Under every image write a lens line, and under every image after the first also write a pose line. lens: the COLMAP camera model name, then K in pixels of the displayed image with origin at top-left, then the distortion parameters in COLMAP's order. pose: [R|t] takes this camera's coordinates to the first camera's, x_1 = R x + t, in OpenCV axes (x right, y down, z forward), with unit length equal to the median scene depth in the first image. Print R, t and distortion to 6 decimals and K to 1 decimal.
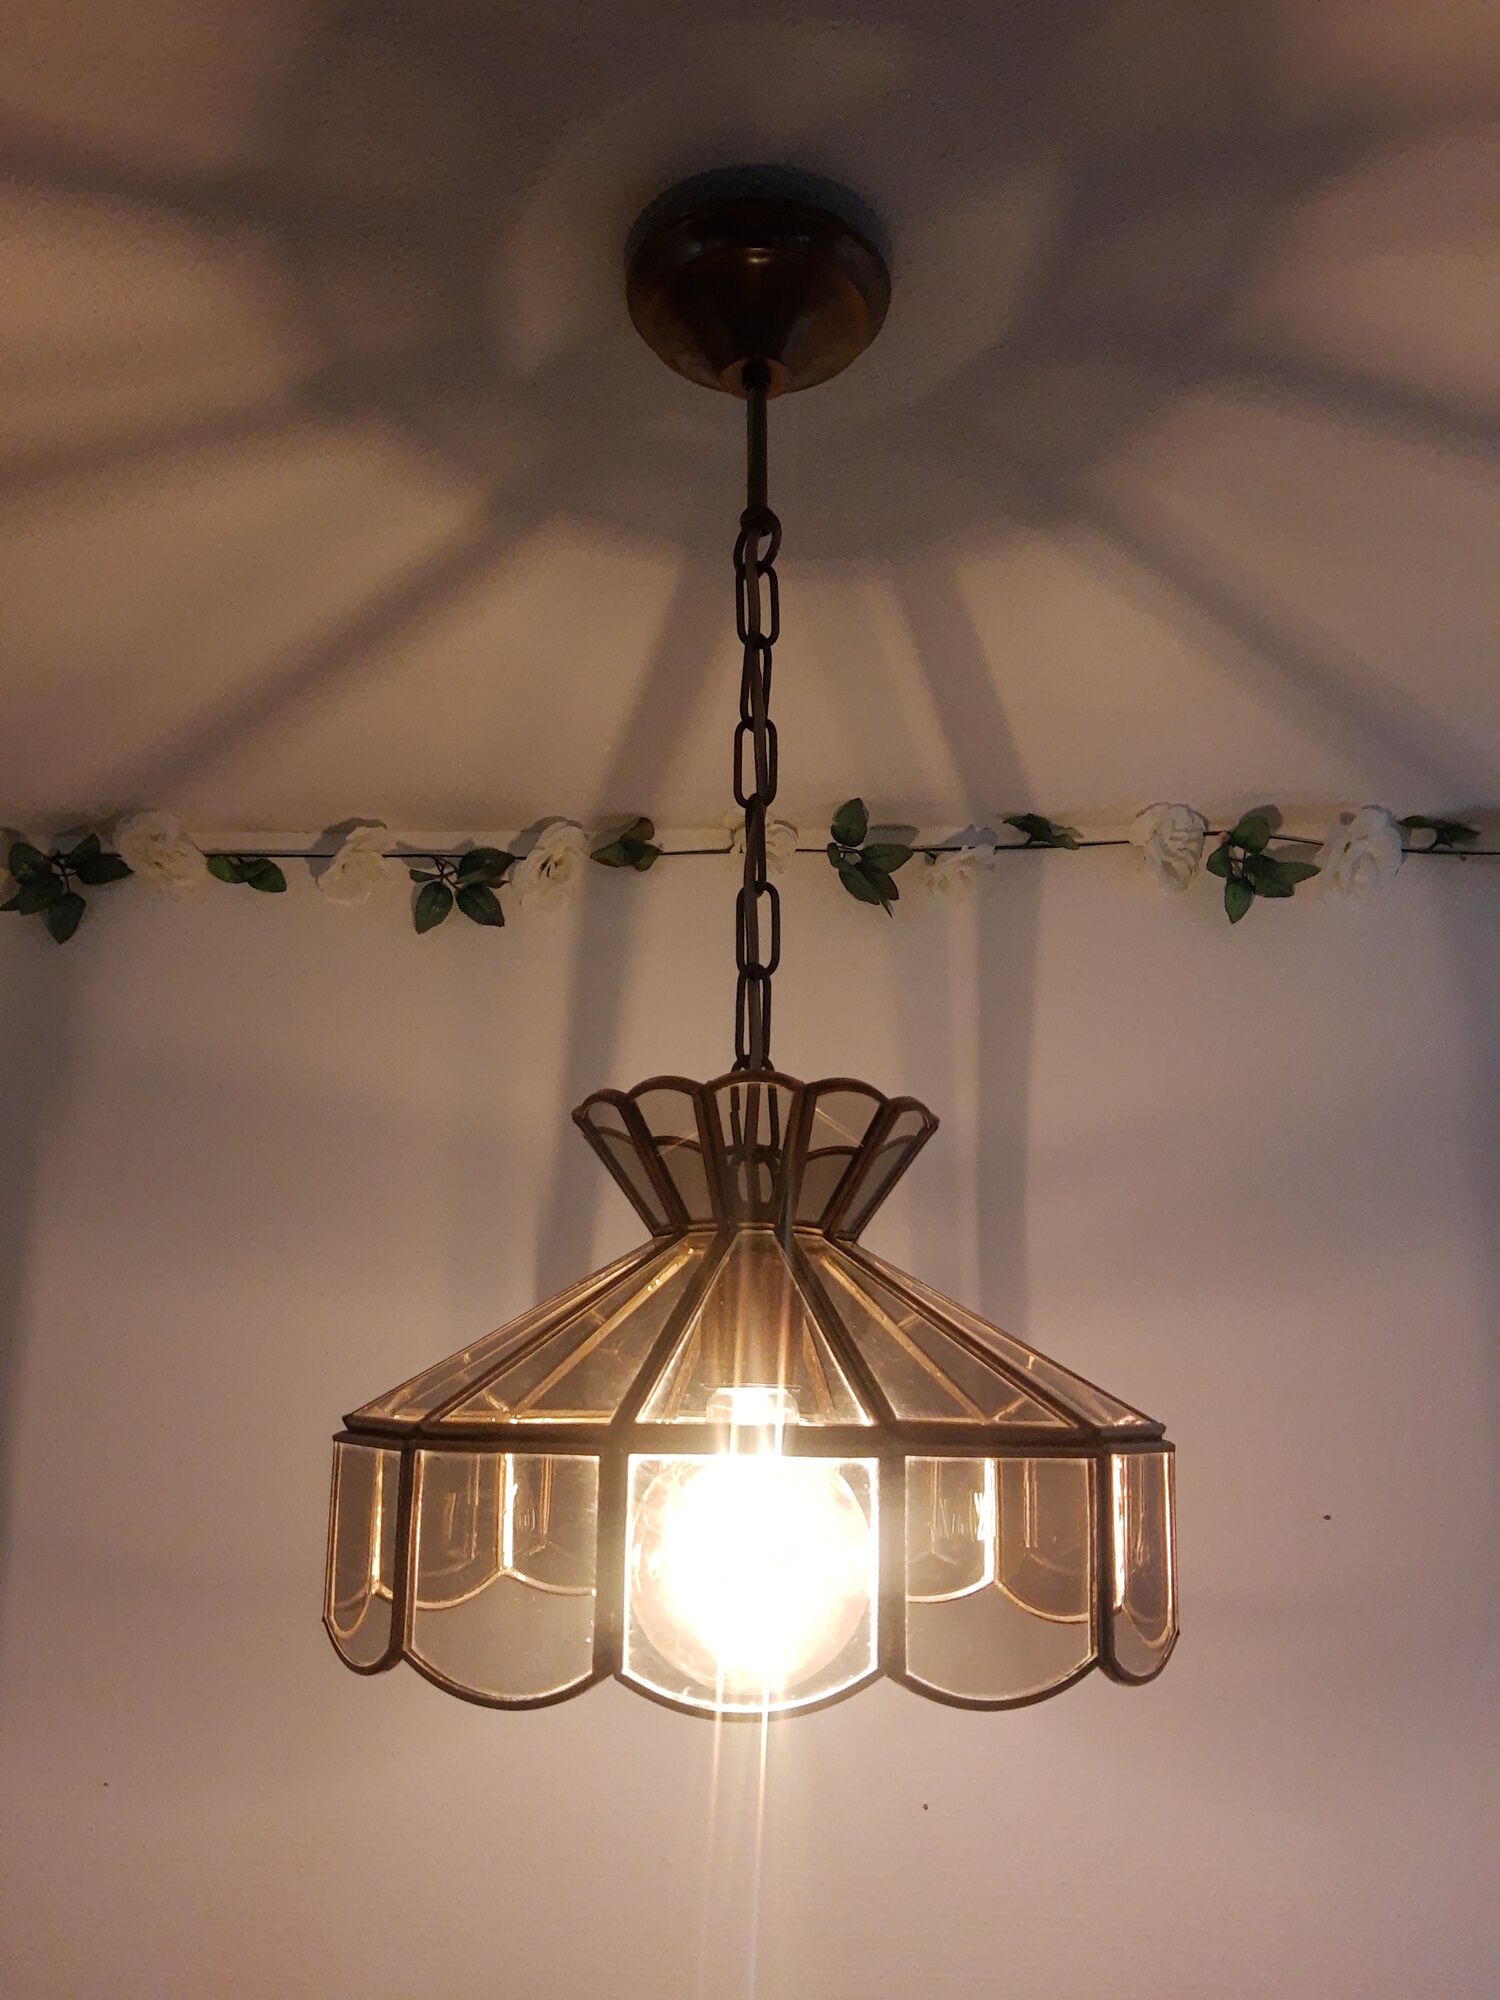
lens RADIAL K [[1505.4, 0, 755.7], [0, 1505.4, 999.2], [0, 0, 1]] dist [0.007977, 0.002121]
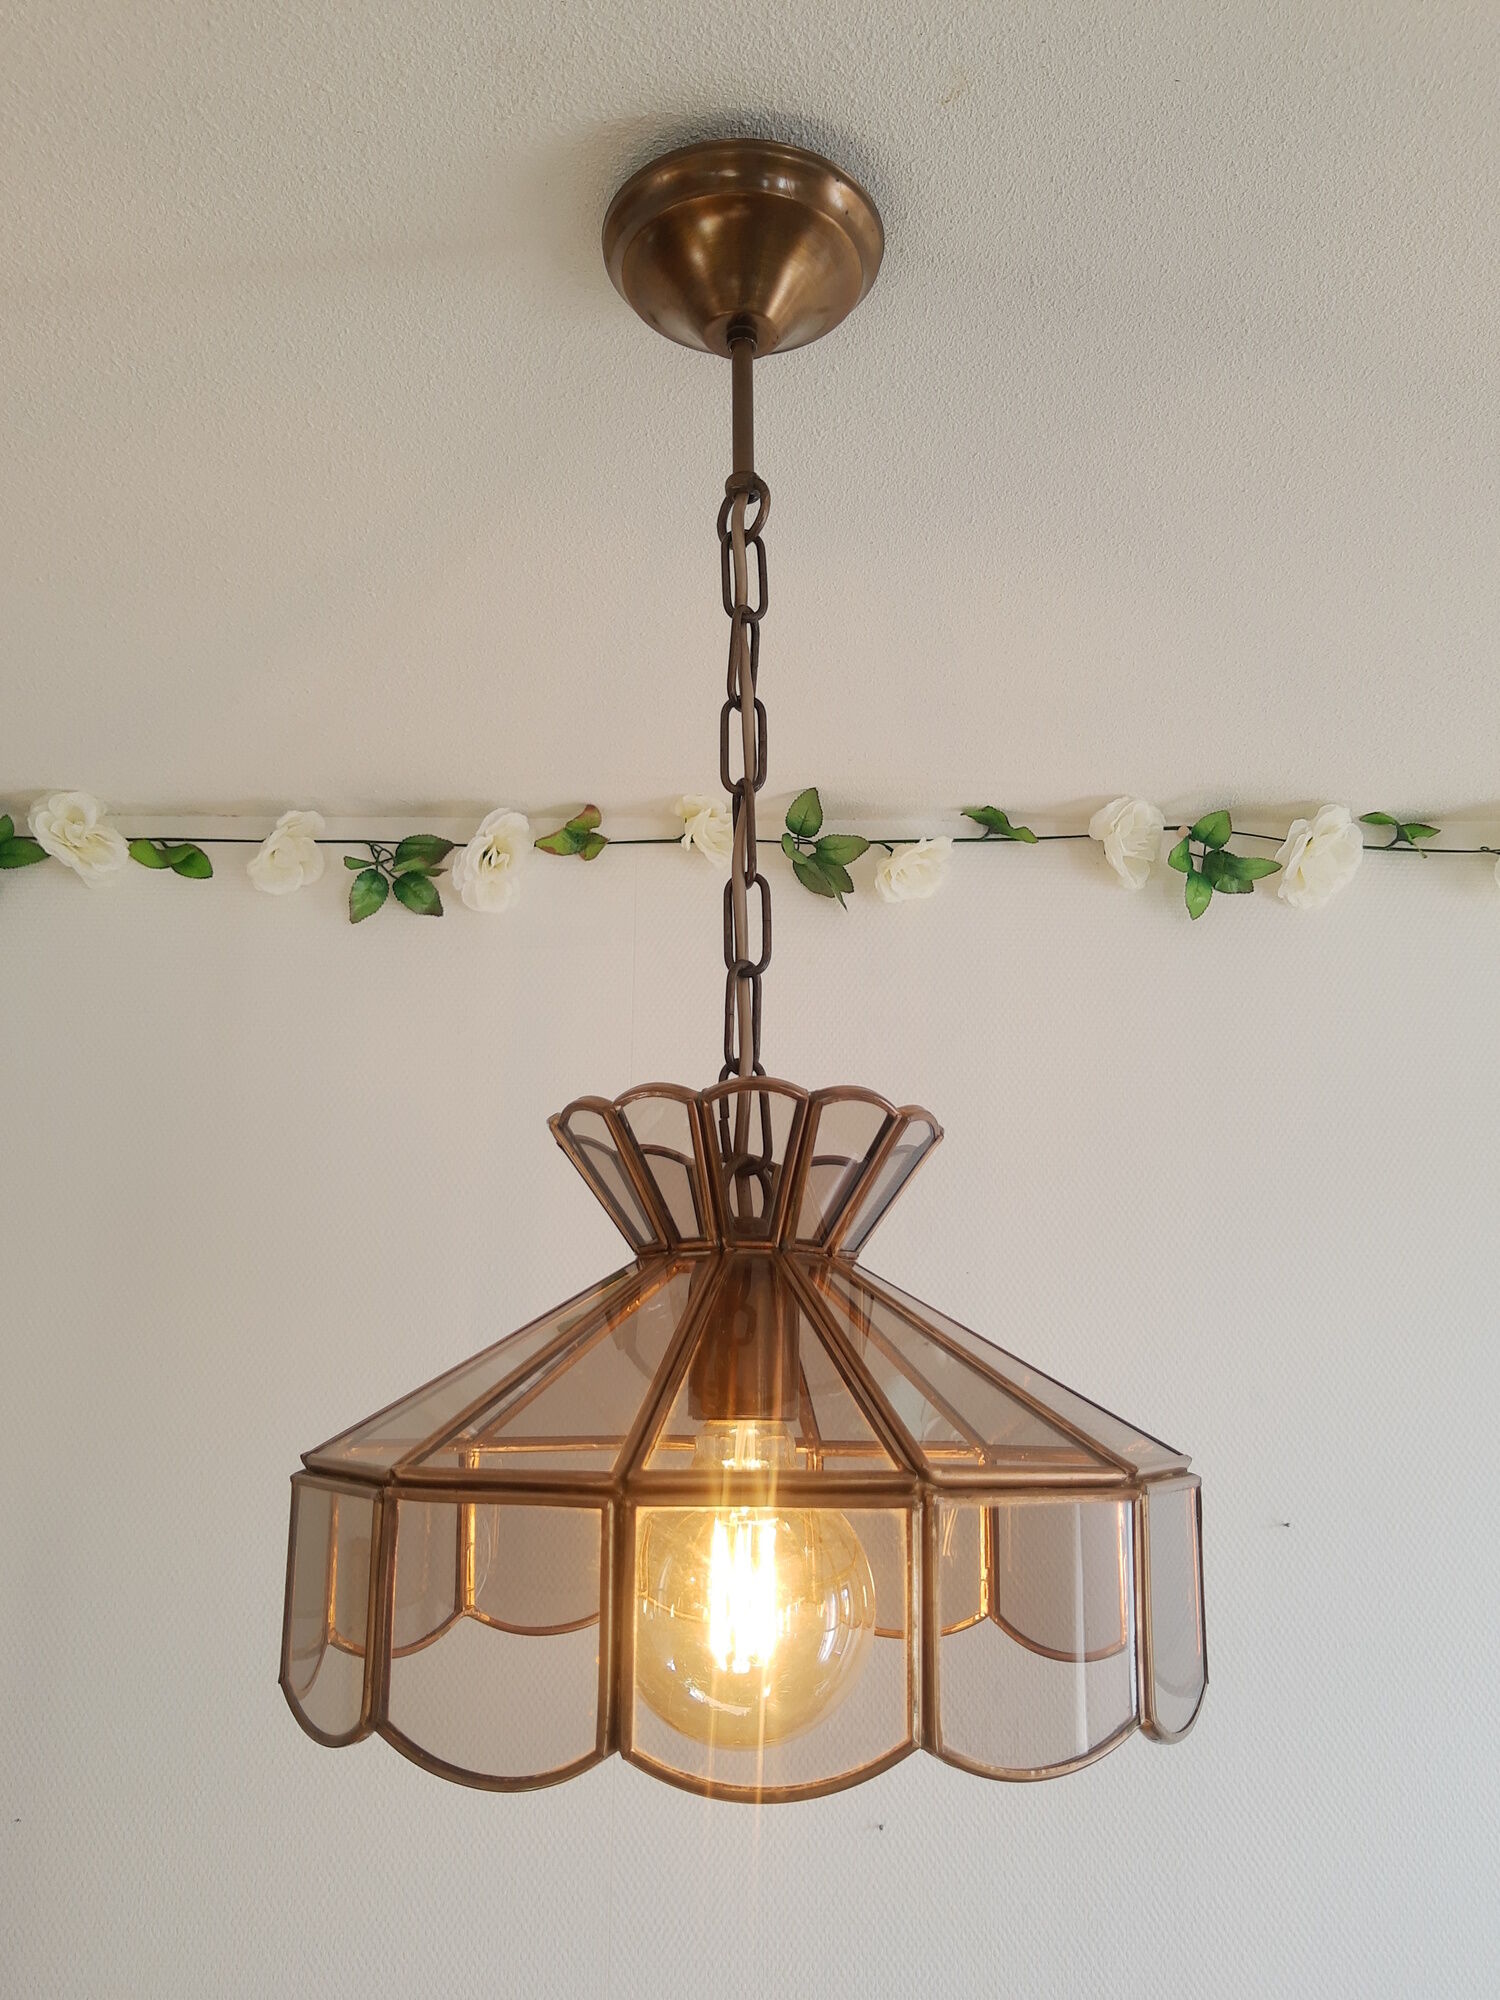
lens RADIAL K [[1520.7, 0, 750.0], [0, 1520.7, 1000.0], [0, 0, 1]] dist [-0.002649, -0.001799]
pose [[0.998916, 0.006134, 0.046148, -0.036997], [-0.006378, 0.999966, 0.005155, -0.003682], [-0.046115, -0.005444, 0.998921, 0.055613]]
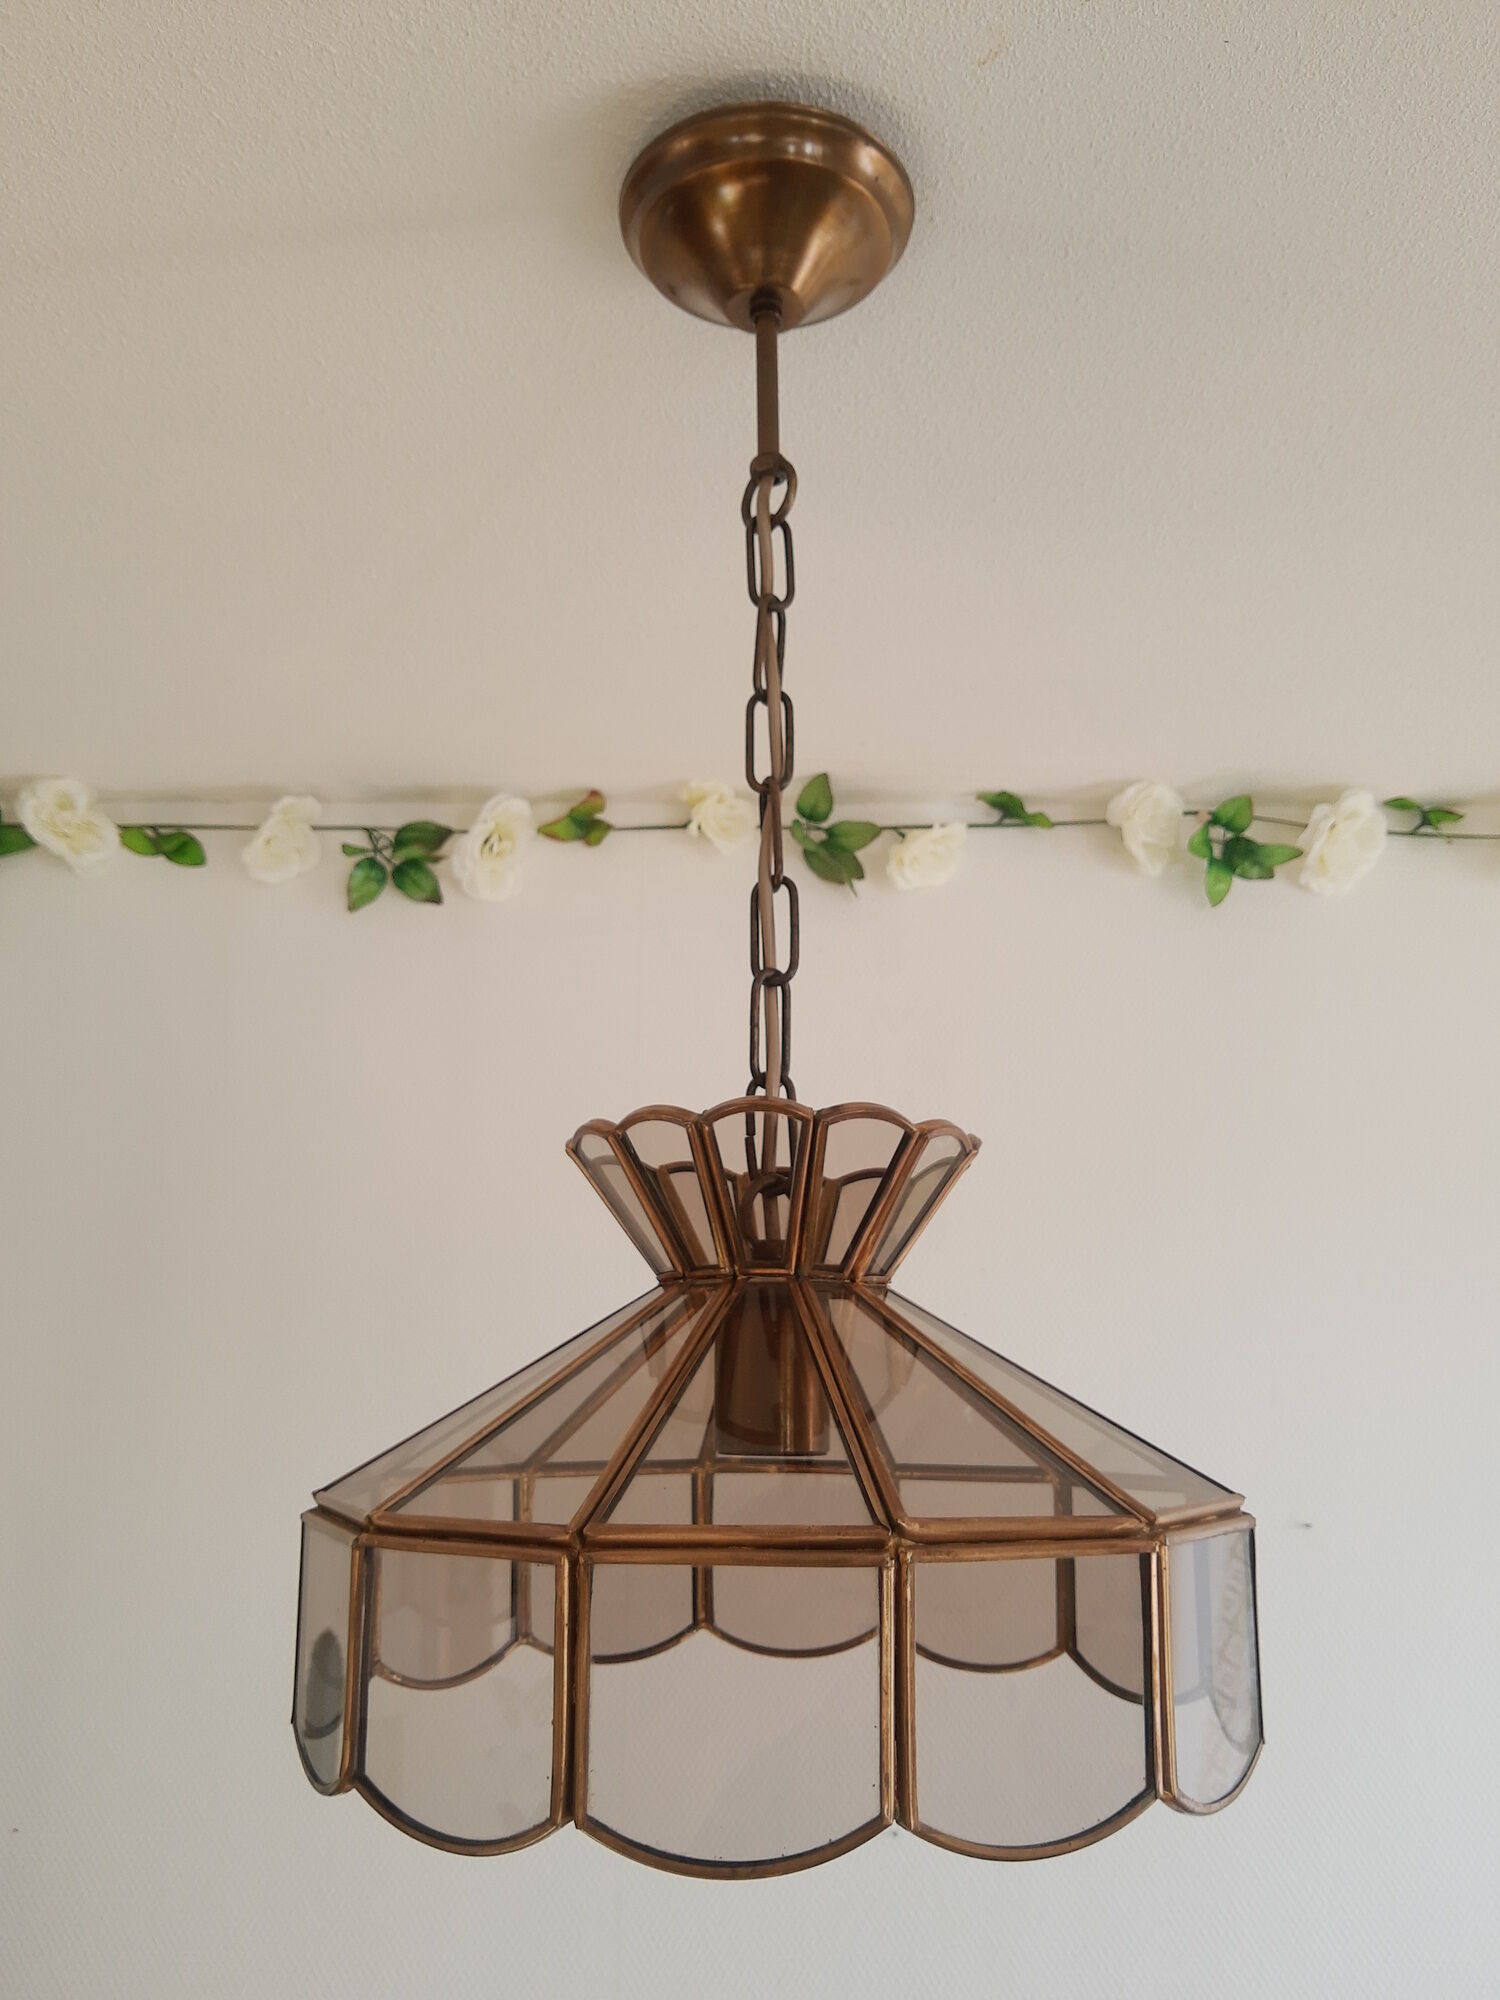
lens RADIAL K [[1536.4, 0, 750.9], [0, 1536.4, 986.7], [0, 0, 1]] dist [-0.008112, -0.002415]
pose [[0.998762, 0.004184, 0.049570, -0.053771], [-0.004753, 0.999924, 0.011361, -0.021934], [-0.049518, -0.011583, 0.998706, 0.092761]]
